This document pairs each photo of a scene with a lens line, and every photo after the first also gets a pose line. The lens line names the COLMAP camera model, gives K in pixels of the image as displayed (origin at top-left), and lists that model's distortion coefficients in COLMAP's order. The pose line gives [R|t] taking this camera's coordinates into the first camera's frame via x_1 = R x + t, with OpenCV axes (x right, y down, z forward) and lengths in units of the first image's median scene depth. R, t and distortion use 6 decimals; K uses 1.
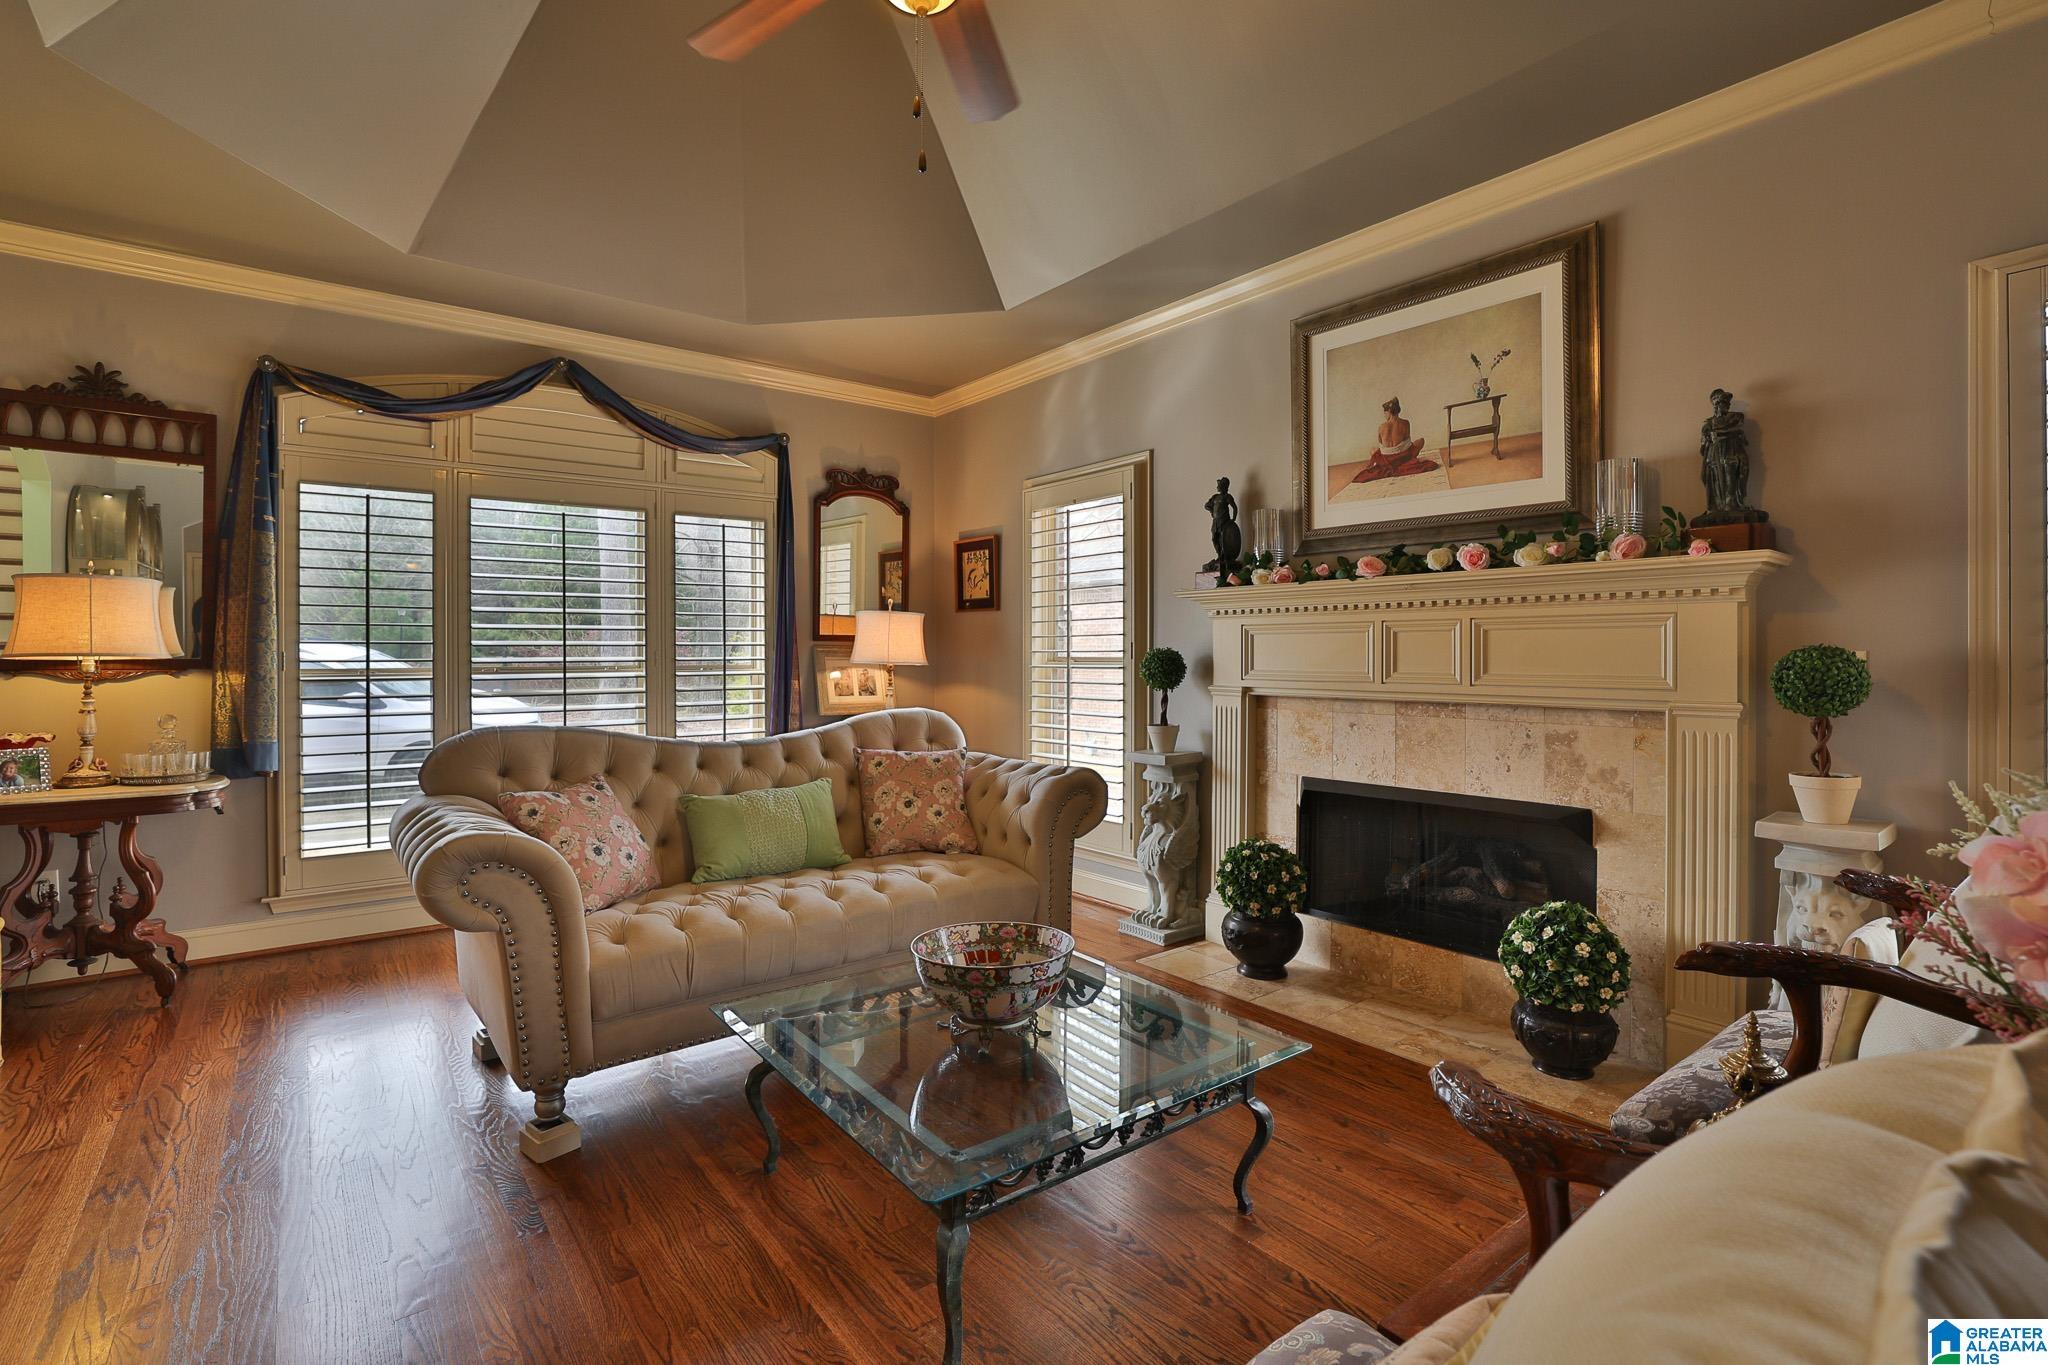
lens RADIAL K [[933.3, 0, 1014.7], [0, 933.3, 655.9], [0, 0, 1]] dist [-0.042857, 0.015847]
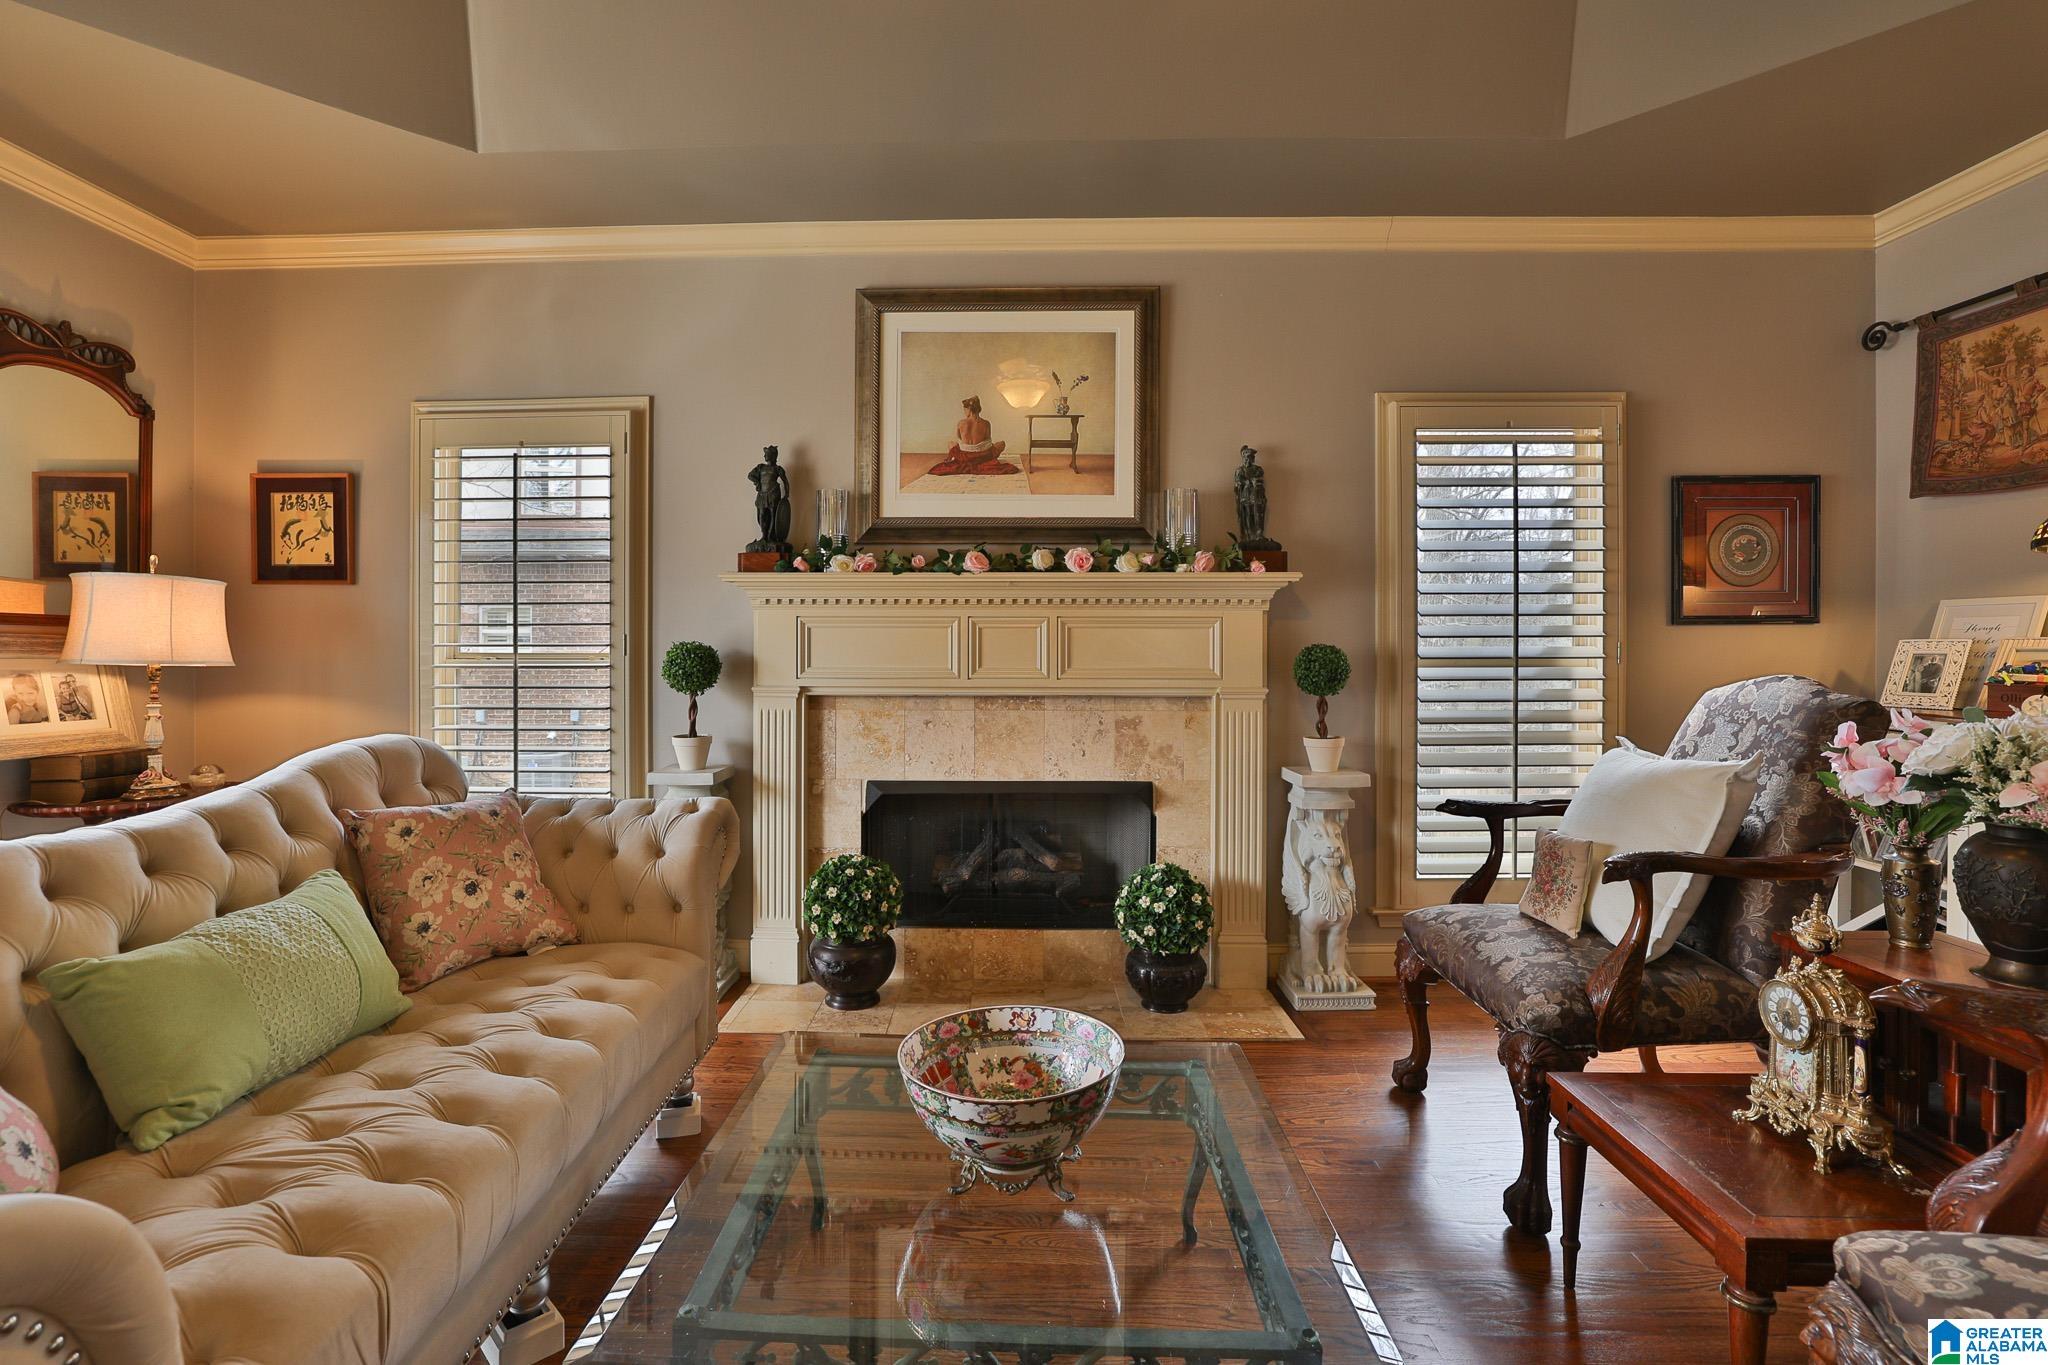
lens RADIAL K [[933.3, 0, 994.4], [0, 933.3, 652.8], [0, 0, 1]] dist [-0.042857, 0.015847]
pose [[0.640341, -0.001464, 0.768090, -0.366613], [-0.000196, 0.999998, 0.002069, -0.000721], [-0.768091, -0.001475, 0.640339, 0.337940]]
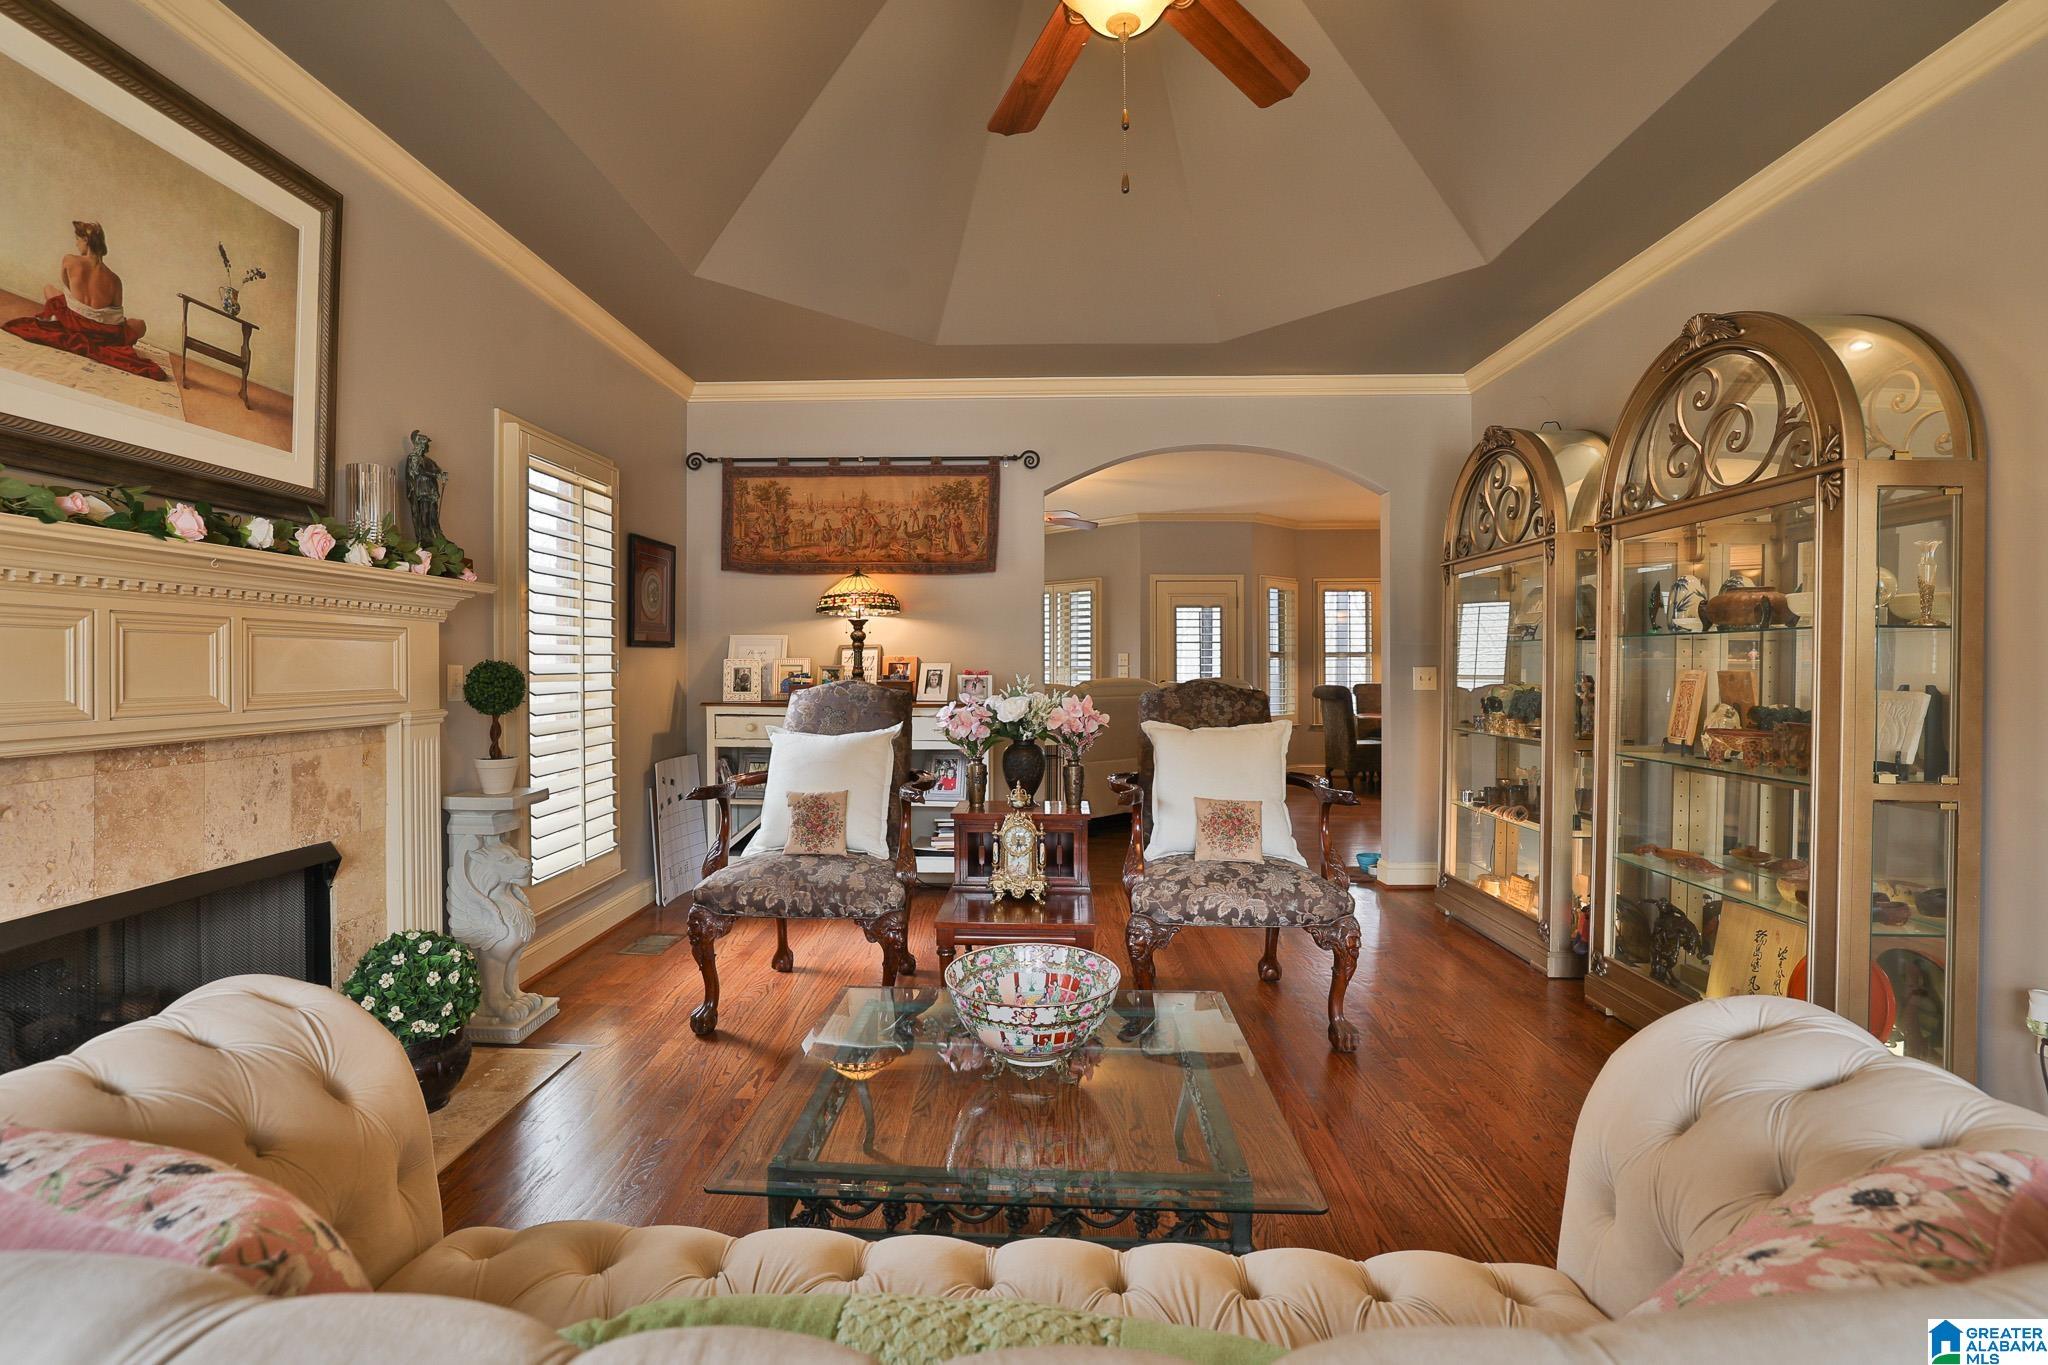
lens RADIAL K [[933.3, 0, 983.4], [0, 933.3, 664.8], [0, 0, 1]] dist [-0.042857, 0.015847]
pose [[-0.742042, 0.003569, 0.670344, -0.385710], [0.005509, 0.999985, 0.000774, -0.001858], [-0.670331, 0.004267, -0.742050, 1.072665]]
